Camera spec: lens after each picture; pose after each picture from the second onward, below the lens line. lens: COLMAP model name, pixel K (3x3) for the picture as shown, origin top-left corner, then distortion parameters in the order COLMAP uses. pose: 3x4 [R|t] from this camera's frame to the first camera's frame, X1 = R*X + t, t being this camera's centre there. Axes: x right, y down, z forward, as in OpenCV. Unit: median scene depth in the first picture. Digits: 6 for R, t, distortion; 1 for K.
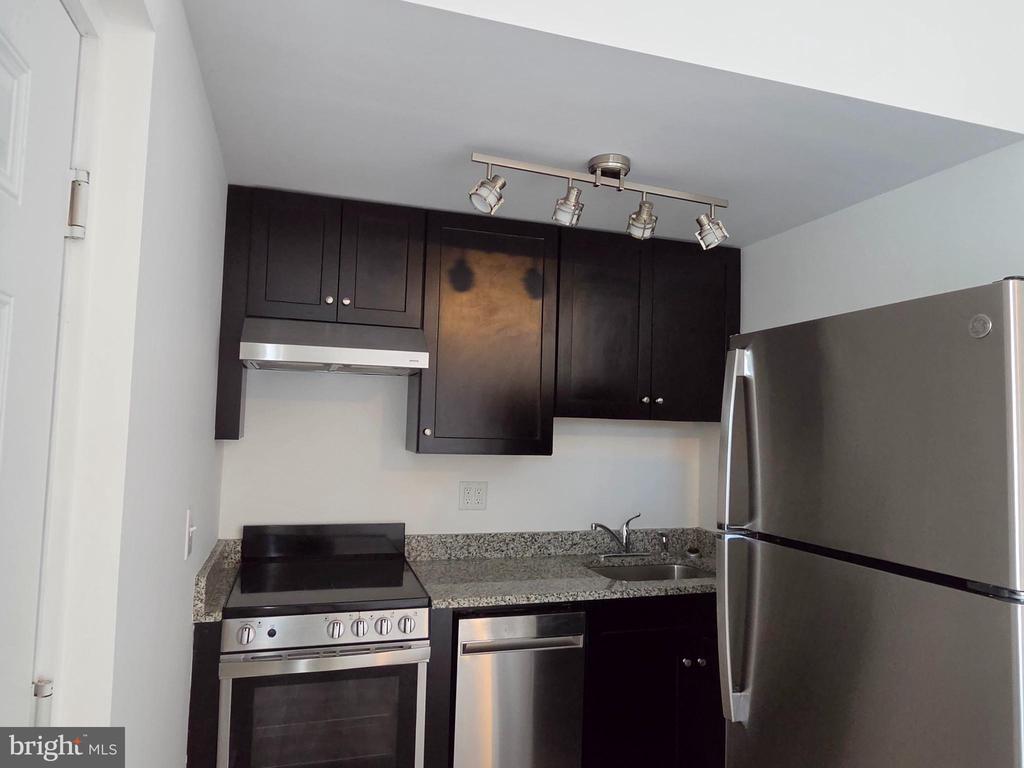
lens RADIAL K [[675.9, 0, 519.8], [0, 675.9, 385.7], [0, 0, 1]] dist [-0.001574, -0.001569]
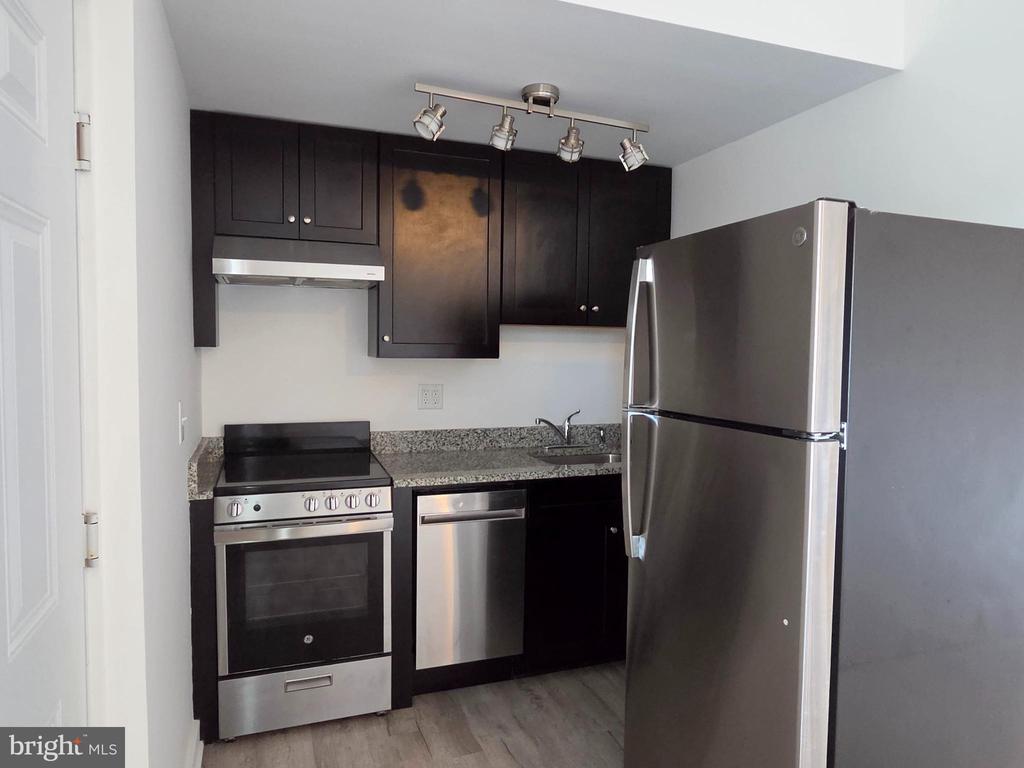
lens RADIAL K [[675.9, 0, 519.4], [0, 675.9, 384.6], [0, 0, 1]] dist [-0.001574, -0.001569]
pose [[0.998929, -0.017370, 0.042883, 0.037980], [0.012227, 0.993009, 0.117407, 0.016672], [-0.044622, -0.116757, 0.992158, -0.143057]]
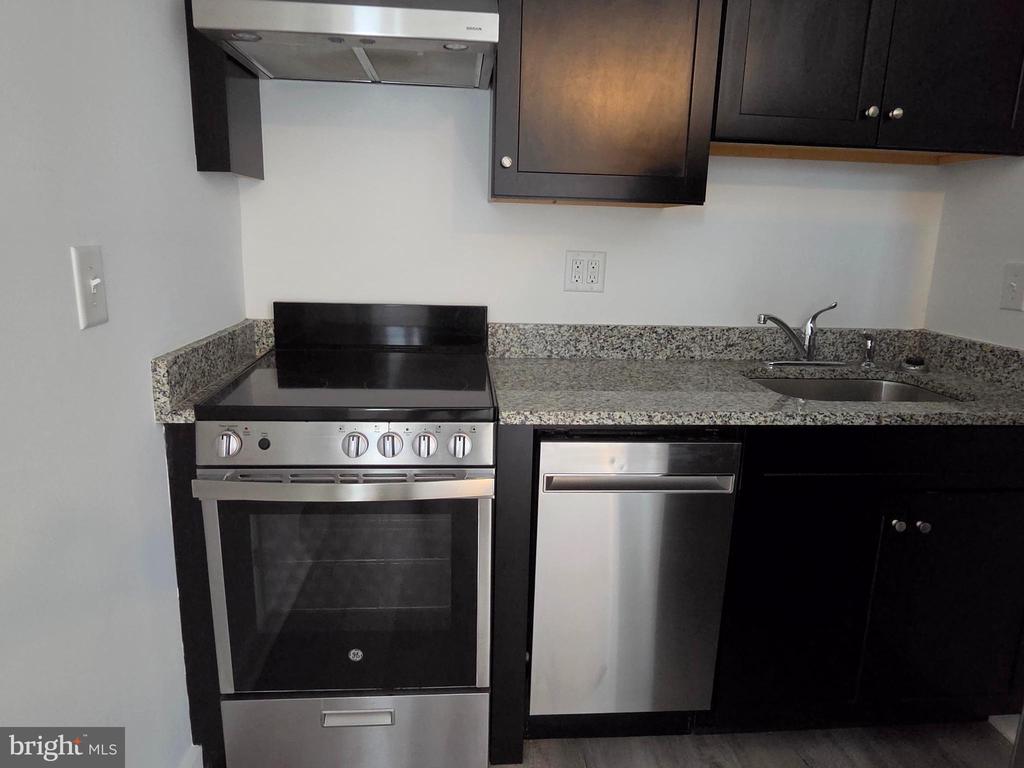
lens RADIAL K [[675.9, 0, 516.4], [0, 675.9, 383.1], [0, 0, 1]] dist [-0.001574, -0.001569]
pose [[0.974005, 0.049506, -0.221050, 0.028424], [0.011684, 0.963549, 0.267275, 0.107223], [0.226224, -0.262910, 0.937924, 0.366692]]
